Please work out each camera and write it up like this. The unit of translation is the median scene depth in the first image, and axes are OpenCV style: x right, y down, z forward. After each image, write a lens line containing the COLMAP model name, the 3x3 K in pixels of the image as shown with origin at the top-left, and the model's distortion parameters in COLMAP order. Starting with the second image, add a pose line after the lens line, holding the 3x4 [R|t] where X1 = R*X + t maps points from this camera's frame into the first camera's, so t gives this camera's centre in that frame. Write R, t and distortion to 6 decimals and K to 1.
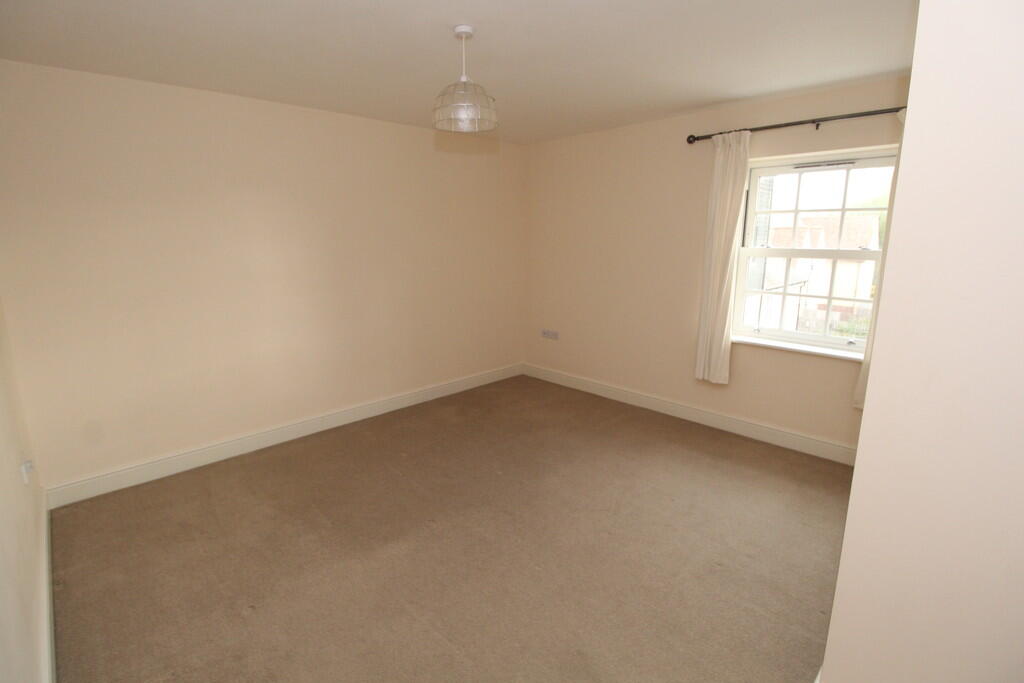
lens RADIAL K [[477.2, 0, 513.1], [0, 477.2, 328.3], [0, 0, 1]] dist [0.003119, -0.014356]
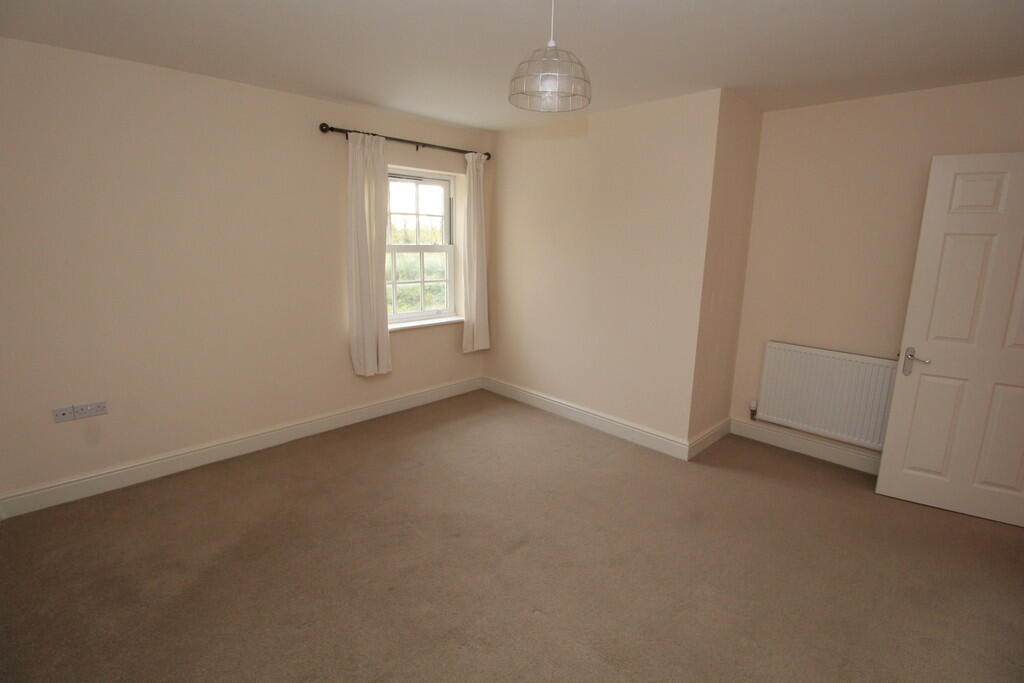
lens RADIAL K [[477.2, 0, 513.1], [0, 477.2, 328.3], [0, 0, 1]] dist [0.003119, -0.014356]
pose [[-0.004433, -0.194710, 0.980851, -0.683223], [0.166844, 0.966968, 0.192708, -0.158303], [-0.985973, 0.164503, 0.028199, 0.770095]]
